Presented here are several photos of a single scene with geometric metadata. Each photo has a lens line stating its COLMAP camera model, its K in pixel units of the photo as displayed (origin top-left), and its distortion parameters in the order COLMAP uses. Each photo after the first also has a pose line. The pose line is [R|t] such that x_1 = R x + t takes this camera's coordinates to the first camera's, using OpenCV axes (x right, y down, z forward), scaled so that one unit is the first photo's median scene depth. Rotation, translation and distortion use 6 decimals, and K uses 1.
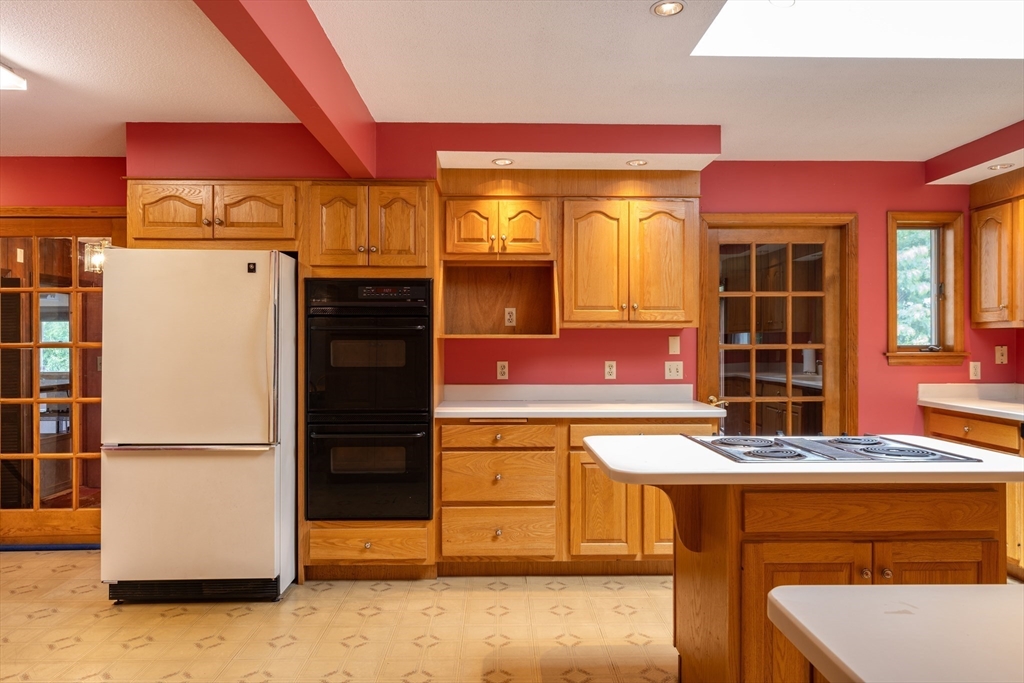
lens RADIAL K [[652.9, 0, 512.0], [0, 652.9, 341.5], [0, 0, 1]] dist [-0.000295, -0.000021]
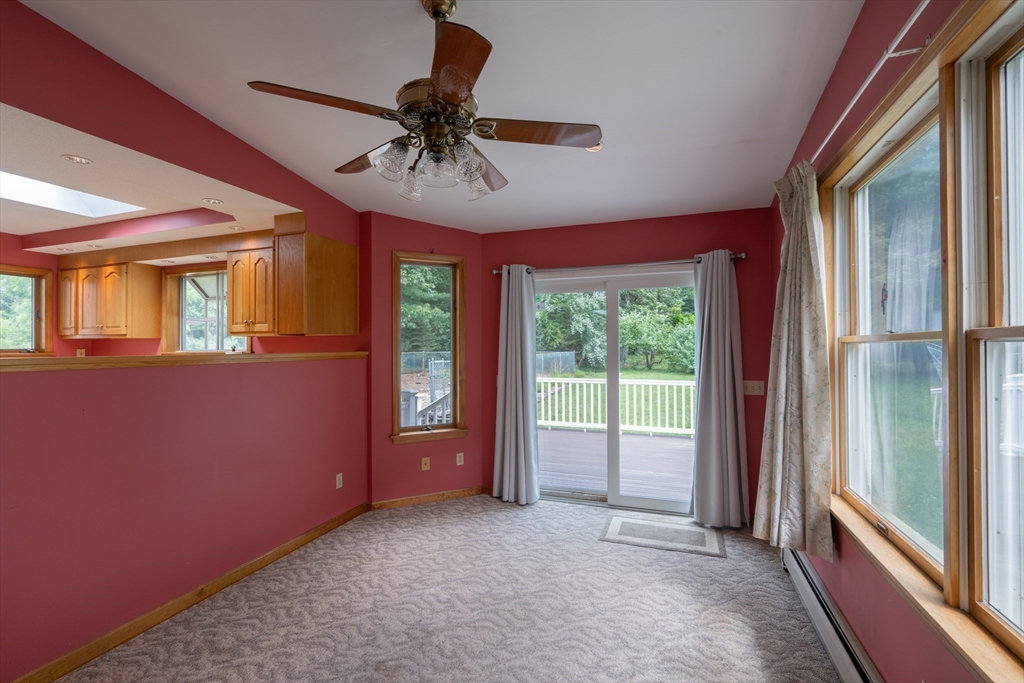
lens RADIAL K [[457.4, 0, 517.9], [0, 457.4, 344.1], [0, 0, 1]] dist [0.003395, 0.000128]
pose [[0.364062, 0.003375, 0.931368, 0.021883], [0.003250, 0.999983, -0.004894, 0.004271], [-0.931369, 0.004809, 0.364045, -0.610197]]
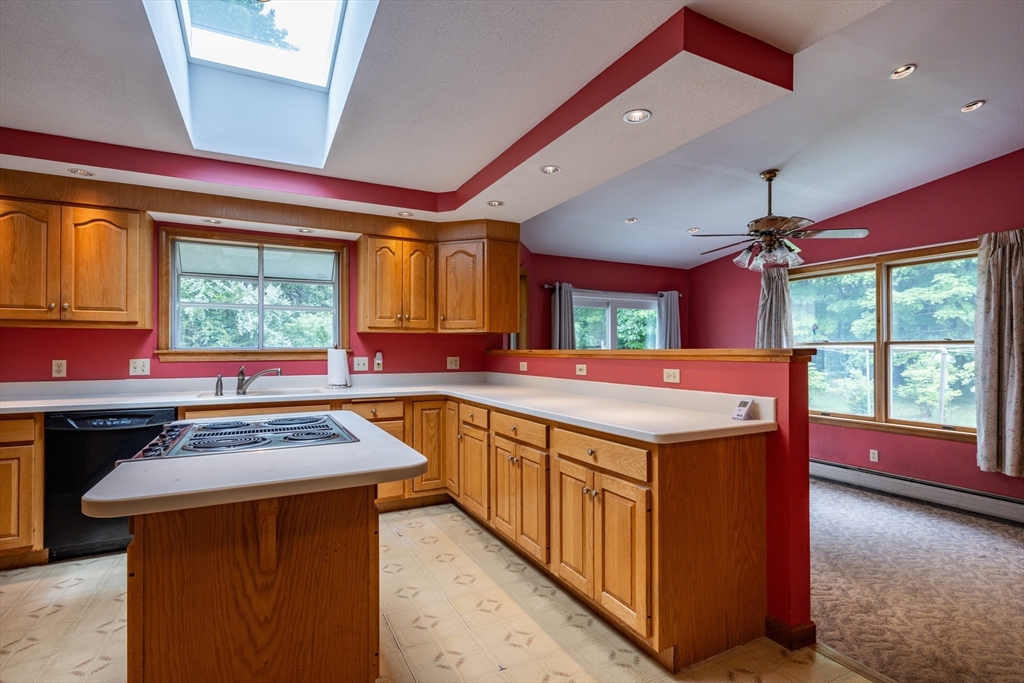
lens RADIAL K [[486.3, 0, 513.4], [0, 486.3, 348.7], [0, 0, 1]] dist [0.000716, 0.000073]
pose [[-0.433806, 0.003114, 0.901001, -0.241978], [0.000002, 0.999994, -0.003455, 0.016451], [-0.901006, -0.001497, -0.433803, 0.567395]]
